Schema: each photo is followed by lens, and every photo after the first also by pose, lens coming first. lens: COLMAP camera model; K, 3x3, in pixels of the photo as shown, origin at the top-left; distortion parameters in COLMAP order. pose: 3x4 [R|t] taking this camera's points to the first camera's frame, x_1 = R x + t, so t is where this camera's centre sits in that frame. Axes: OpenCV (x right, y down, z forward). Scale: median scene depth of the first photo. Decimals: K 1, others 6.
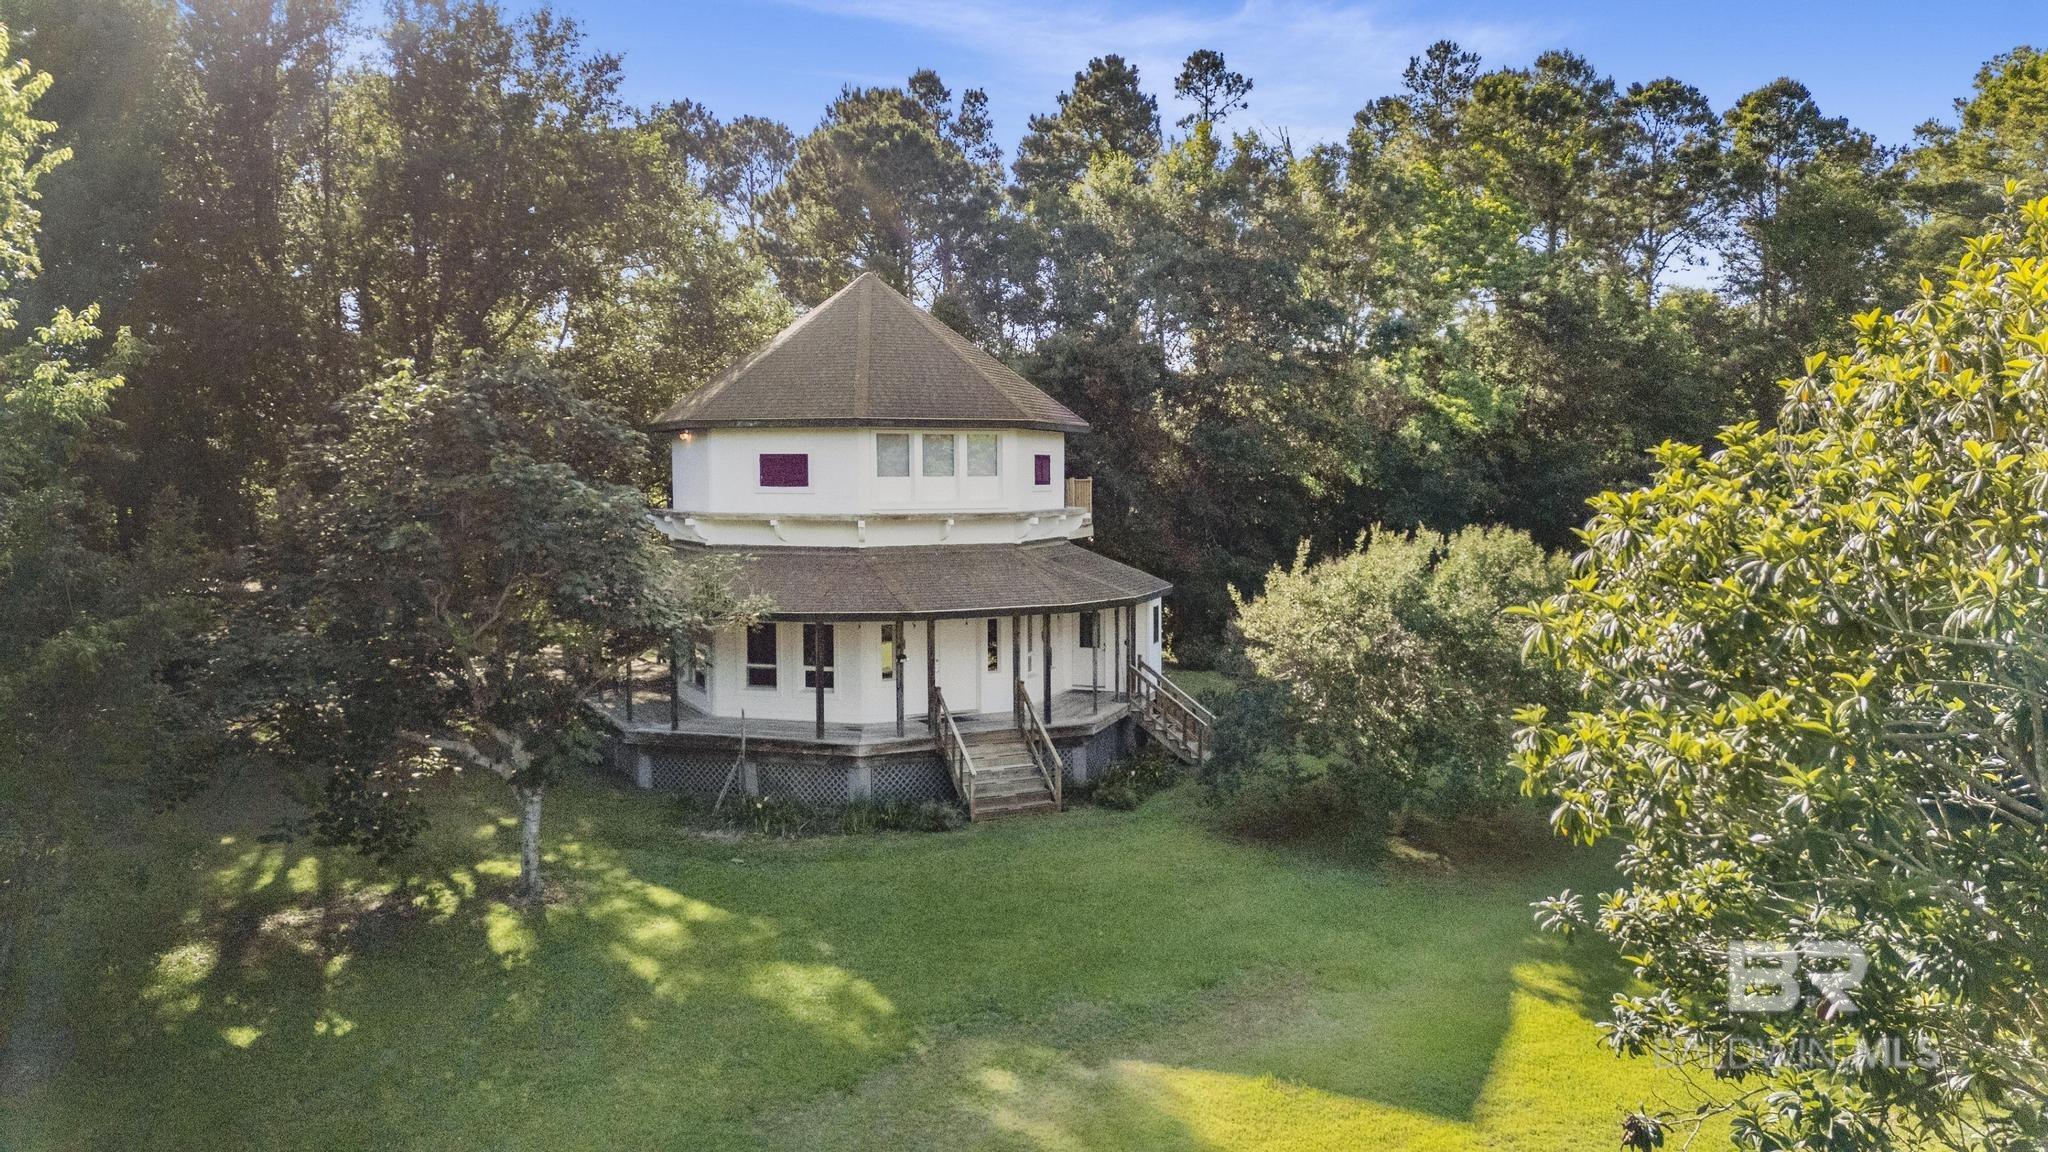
lens RADIAL K [[1456.0, 0, 1019.0], [0, 1456.0, 570.5], [0, 0, 1]] dist [0.039320, -0.003092]
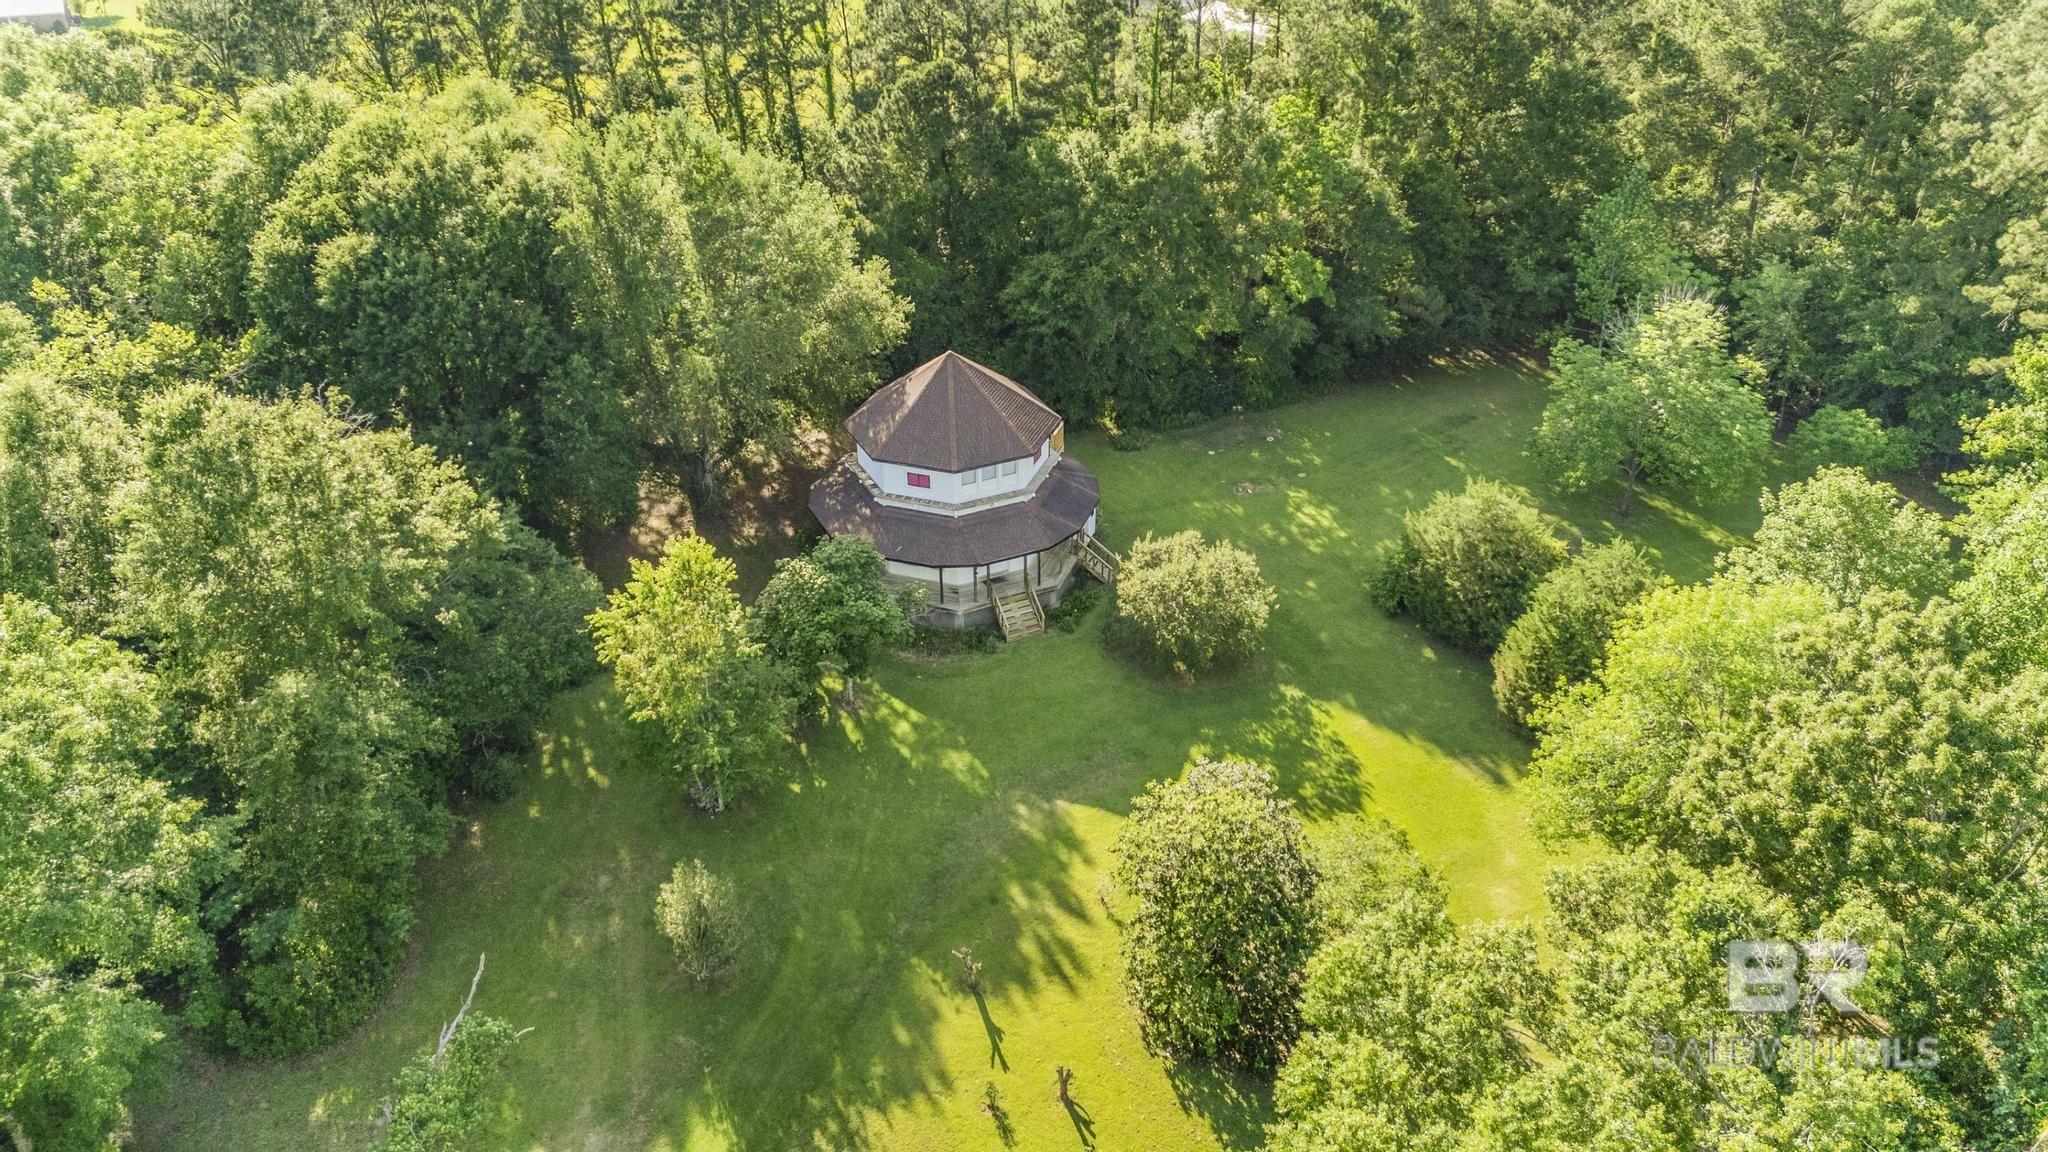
lens RADIAL K [[1456.0, 0, 1024.4], [0, 1456.0, 578.8], [0, 0, 1]] dist [0.039320, -0.003092]
pose [[0.999979, -0.000628, 0.006480, -0.023508], [-0.002673, 0.867996, 0.496564, -1.454264], [-0.005936, -0.496570, 0.867976, -1.370903]]
